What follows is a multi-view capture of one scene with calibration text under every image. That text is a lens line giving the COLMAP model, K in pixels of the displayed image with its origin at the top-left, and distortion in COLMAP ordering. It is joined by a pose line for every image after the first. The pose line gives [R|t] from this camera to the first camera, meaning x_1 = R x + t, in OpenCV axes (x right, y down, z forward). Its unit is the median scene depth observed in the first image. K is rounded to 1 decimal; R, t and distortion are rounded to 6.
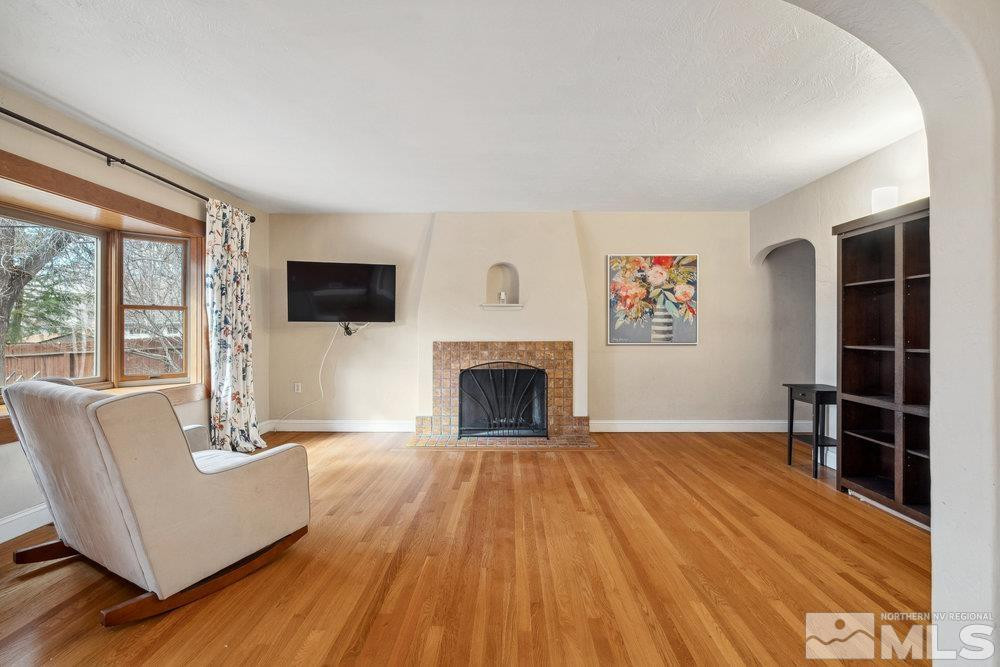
lens RADIAL K [[484.3, 0, 499.4], [0, 484.3, 331.0], [0, 0, 1]] dist [-0.000355, 0.000217]
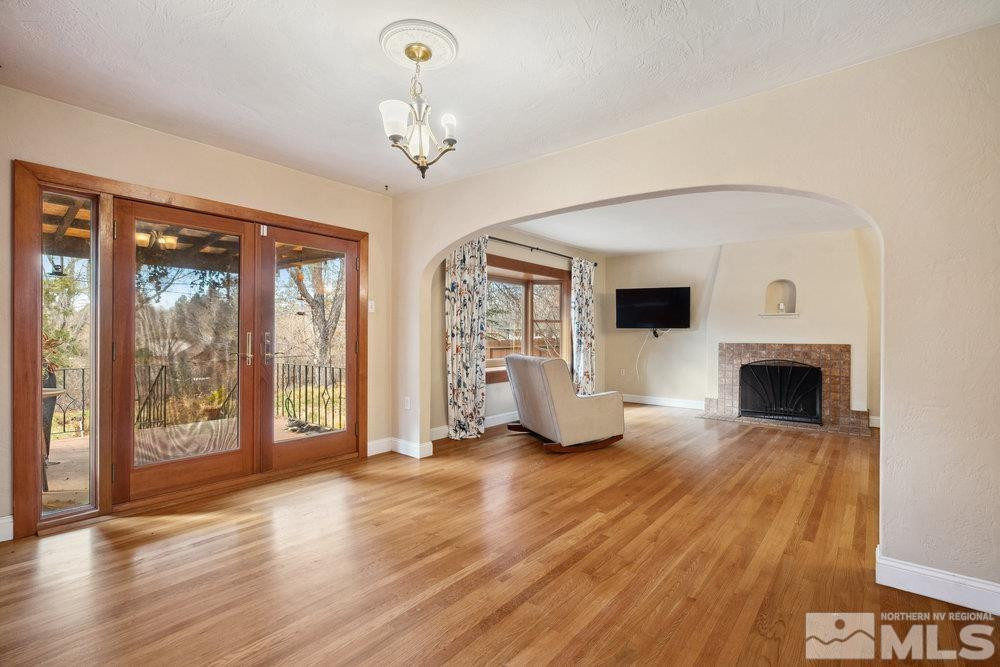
lens RADIAL K [[454.1, 0, 504.0], [0, 454.1, 334.3], [0, 0, 1]] dist [0.000523, 0.000400]
pose [[0.788208, 0.003776, -0.615398, 0.168483], [-0.004771, 0.999989, 0.000025, 0.001358], [0.615391, 0.002916, 0.788217, -0.353827]]
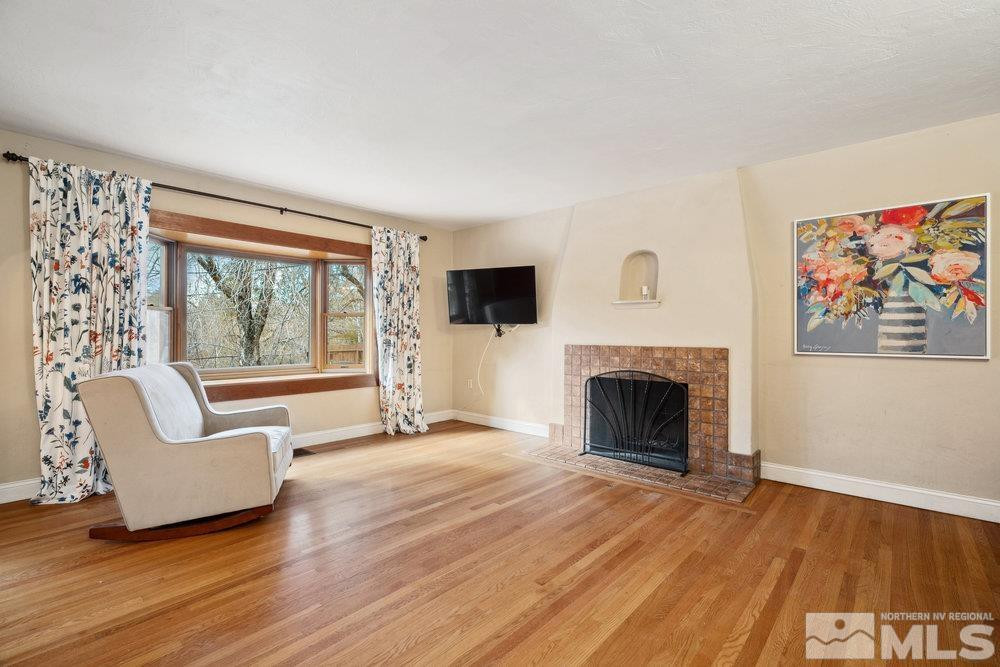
lens RADIAL K [[450.9, 0, 498.1], [0, 450.9, 331.2], [0, 0, 1]] dist [-0.002183, -0.000080]
pose [[0.756887, 0.000601, -0.653545, 0.334821], [-0.004230, 0.999983, -0.003980, 0.000431], [0.653532, 0.005776, 0.756877, 0.270232]]
